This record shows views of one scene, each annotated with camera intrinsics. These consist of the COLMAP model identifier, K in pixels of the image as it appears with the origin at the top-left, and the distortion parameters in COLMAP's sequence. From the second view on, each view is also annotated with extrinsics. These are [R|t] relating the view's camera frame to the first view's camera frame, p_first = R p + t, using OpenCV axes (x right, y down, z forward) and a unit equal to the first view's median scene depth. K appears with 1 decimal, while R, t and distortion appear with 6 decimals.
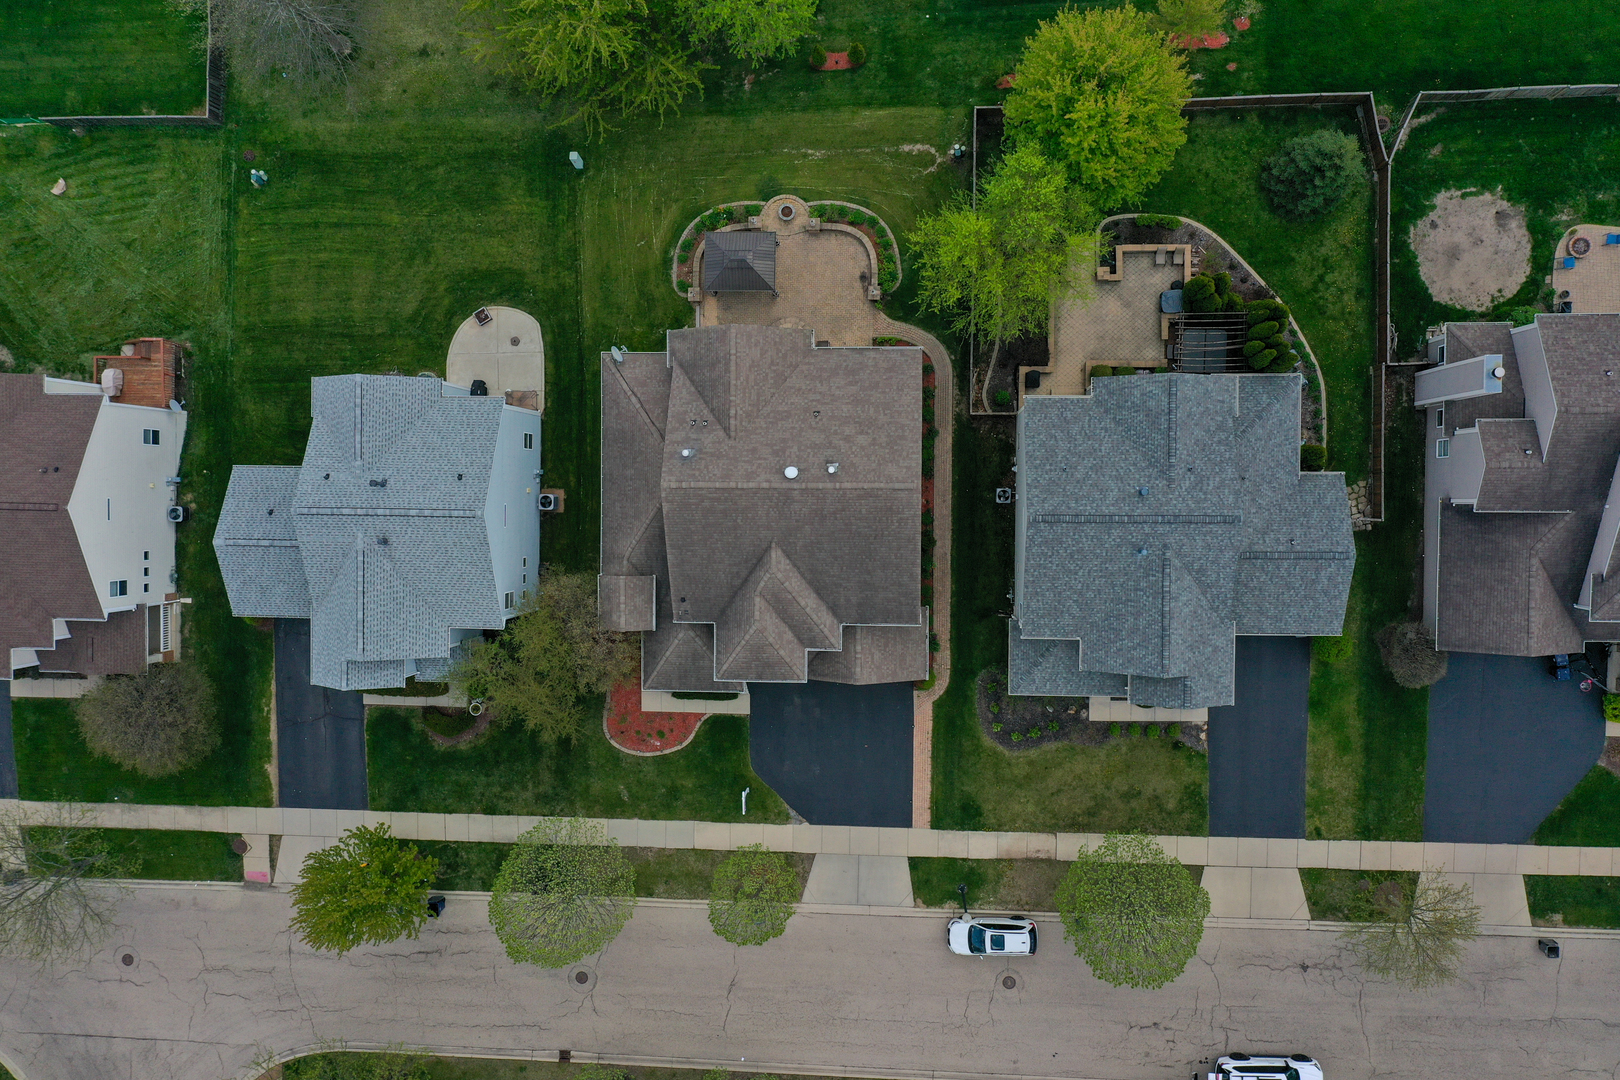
lens RADIAL K [[1289.1, 0, 816.7], [0, 1289.1, 528.1], [0, 0, 1]] dist [0.001639, -0.005877]
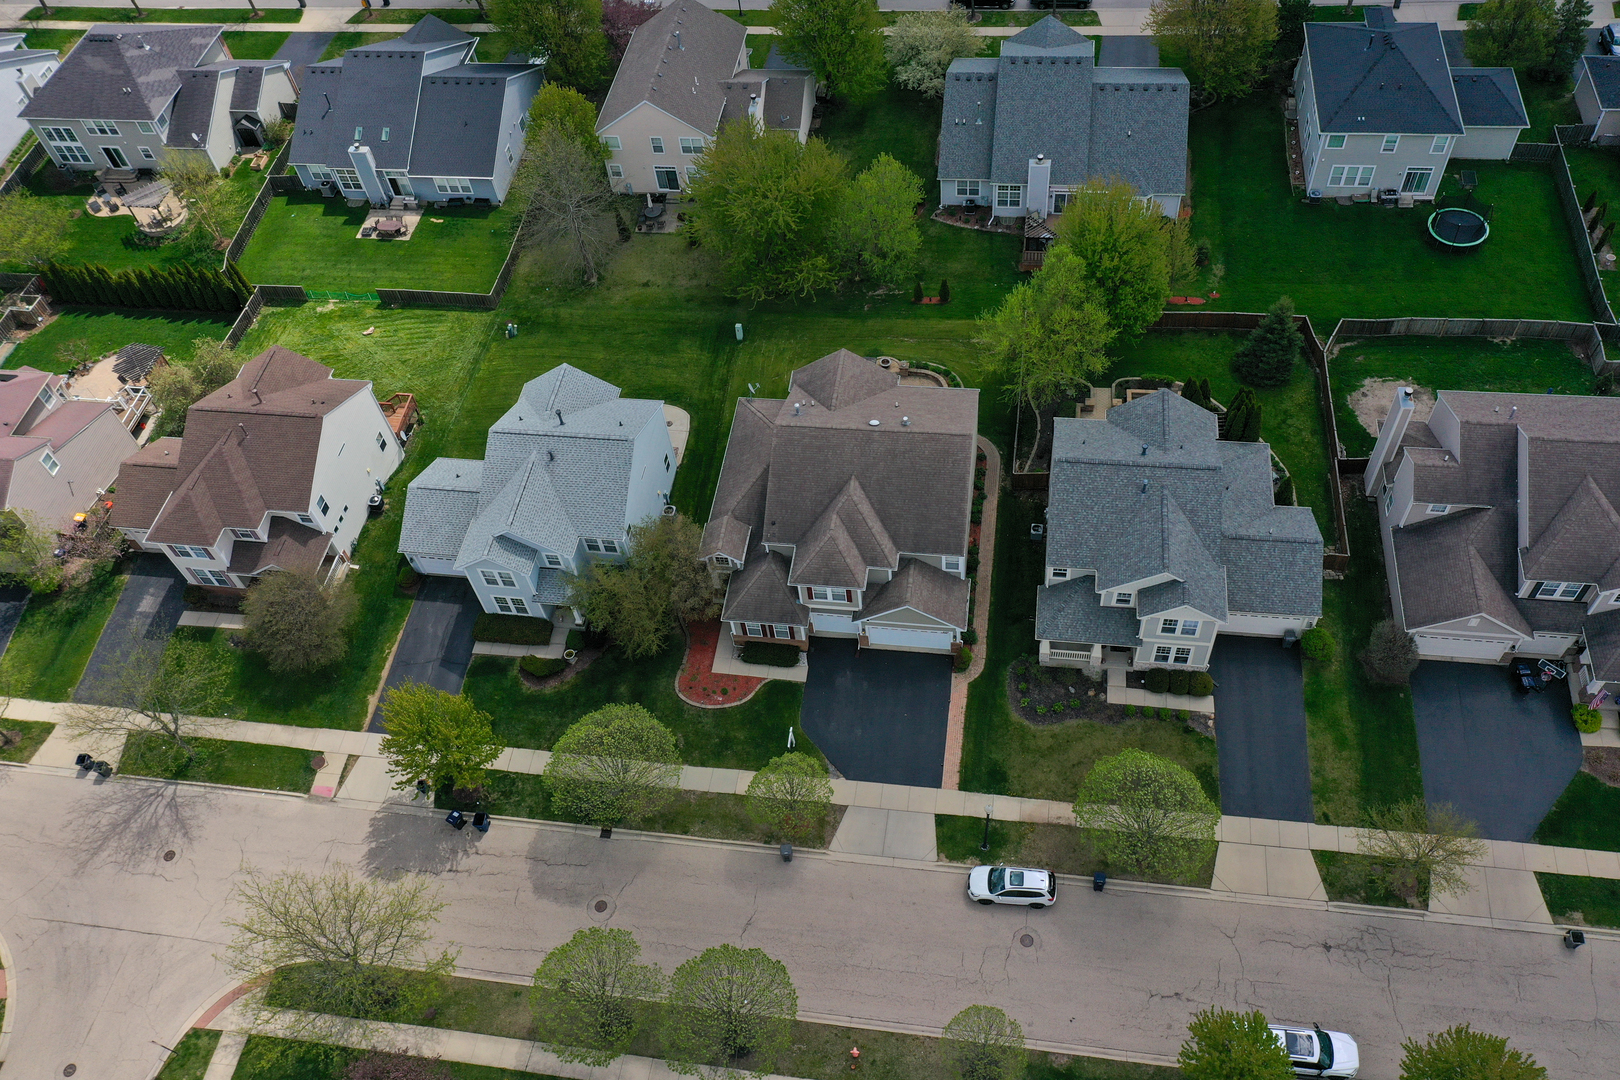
lens RADIAL K [[1289.1, 0, 816.7], [0, 1289.1, 528.1], [0, 0, 1]] dist [0.001639, -0.005877]
pose [[0.990546, 0.110928, -0.080711, 0.034508], [-0.137109, 0.781060, -0.609218, 0.736166], [-0.004539, 0.614524, 0.788885, 0.024882]]
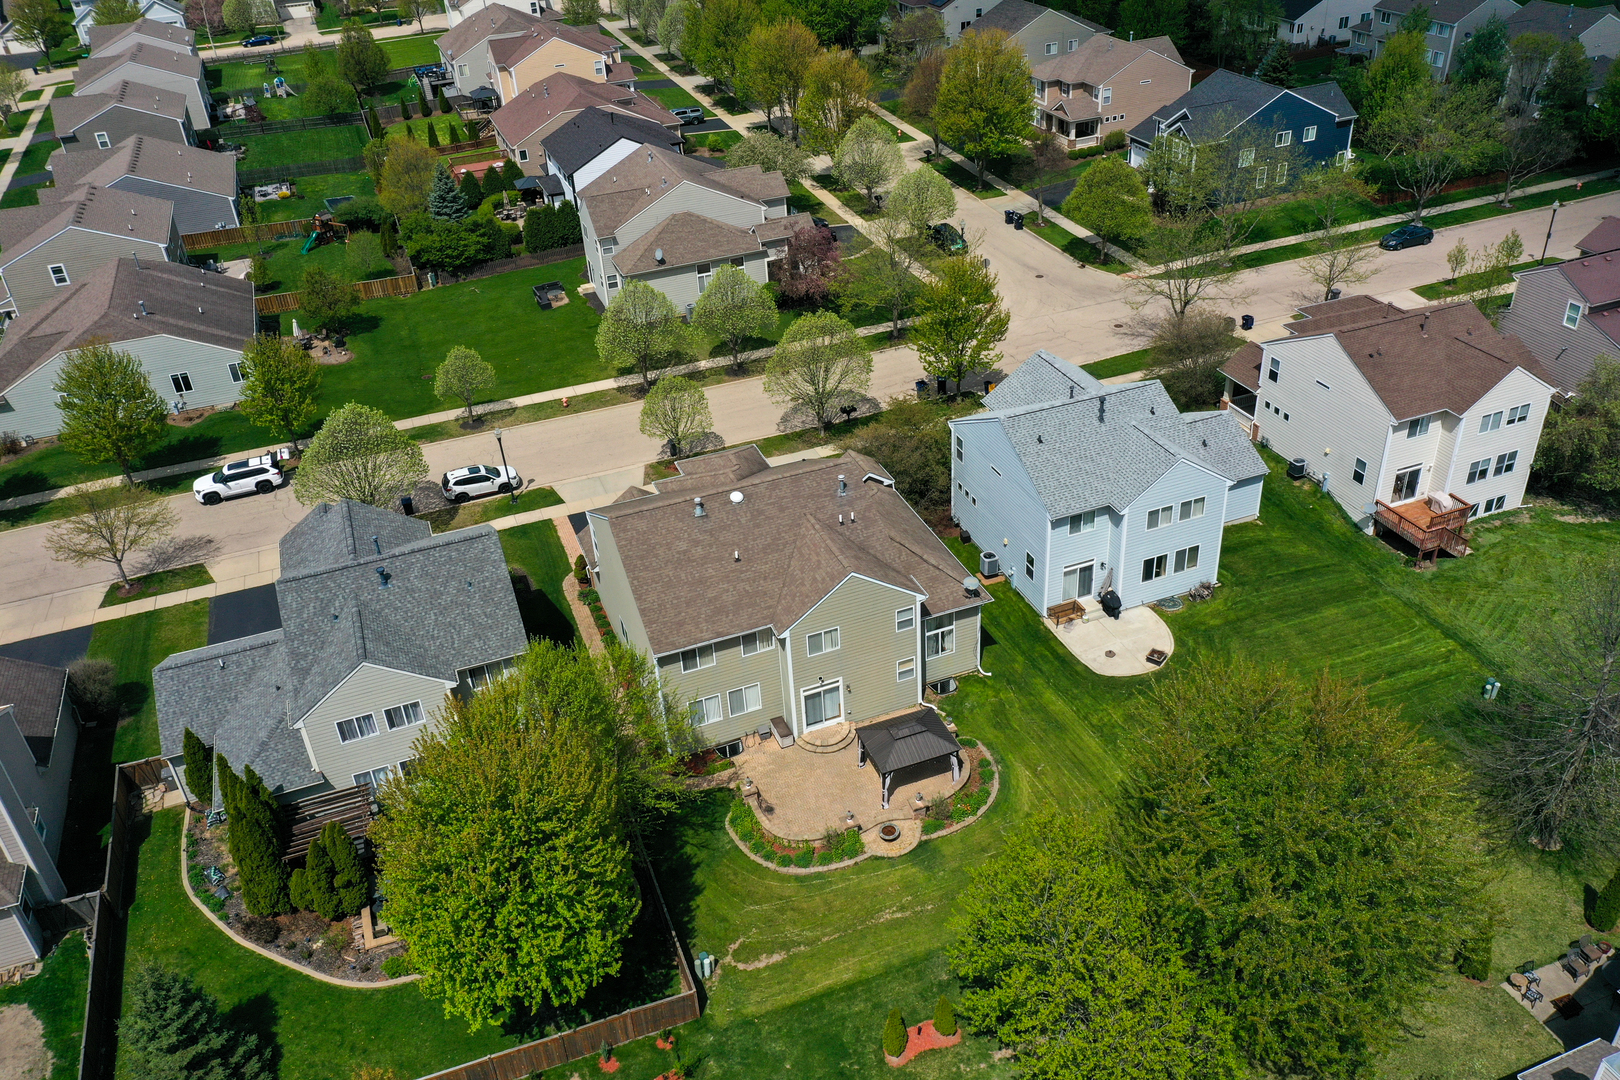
lens RADIAL K [[1289.1, 0, 816.7], [0, 1289.1, 528.1], [0, 0, 1]] dist [0.001639, -0.005877]
pose [[-0.921176, 0.306571, -0.239685, 0.148615], [-0.368928, -0.492057, 0.788525, -0.755143], [0.123800, 0.814797, 0.566373, 0.397927]]
